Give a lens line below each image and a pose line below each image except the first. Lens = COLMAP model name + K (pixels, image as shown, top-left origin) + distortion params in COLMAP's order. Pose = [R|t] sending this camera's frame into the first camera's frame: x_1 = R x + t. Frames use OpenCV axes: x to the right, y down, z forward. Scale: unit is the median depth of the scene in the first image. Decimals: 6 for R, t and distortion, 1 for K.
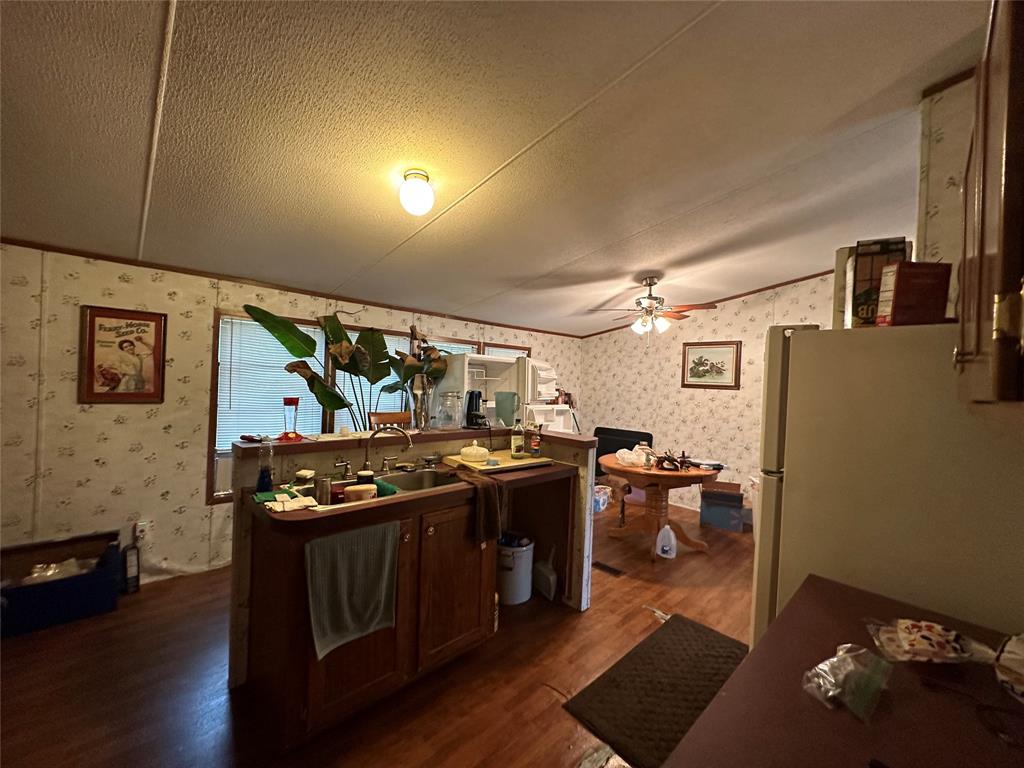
lens RADIAL K [[407.1, 0, 514.9], [0, 407.1, 386.4], [0, 0, 1]] dist [-0.002125, 0.000800]
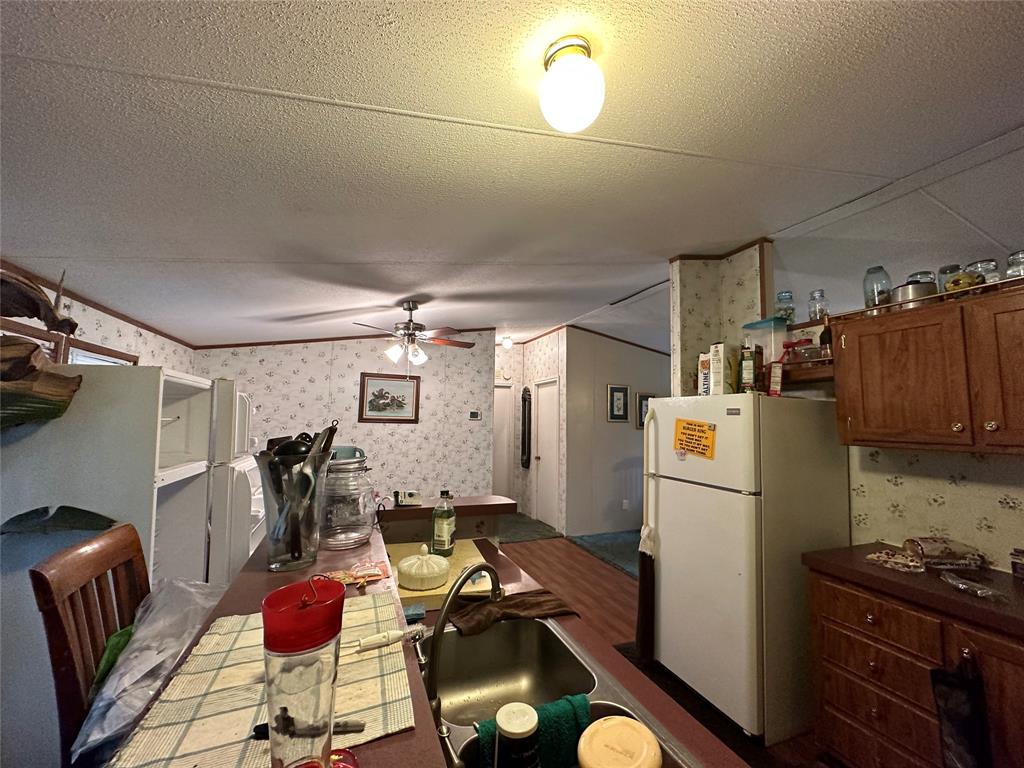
lens RADIAL K [[407.1, 0, 514.6], [0, 407.1, 381.9], [0, 0, 1]] dist [-0.002125, 0.000800]
pose [[0.375114, 0.060889, 0.924977, -0.312851], [0.003911, 0.997728, -0.067264, -0.025889], [-0.926970, 0.028850, 0.374023, 0.374413]]
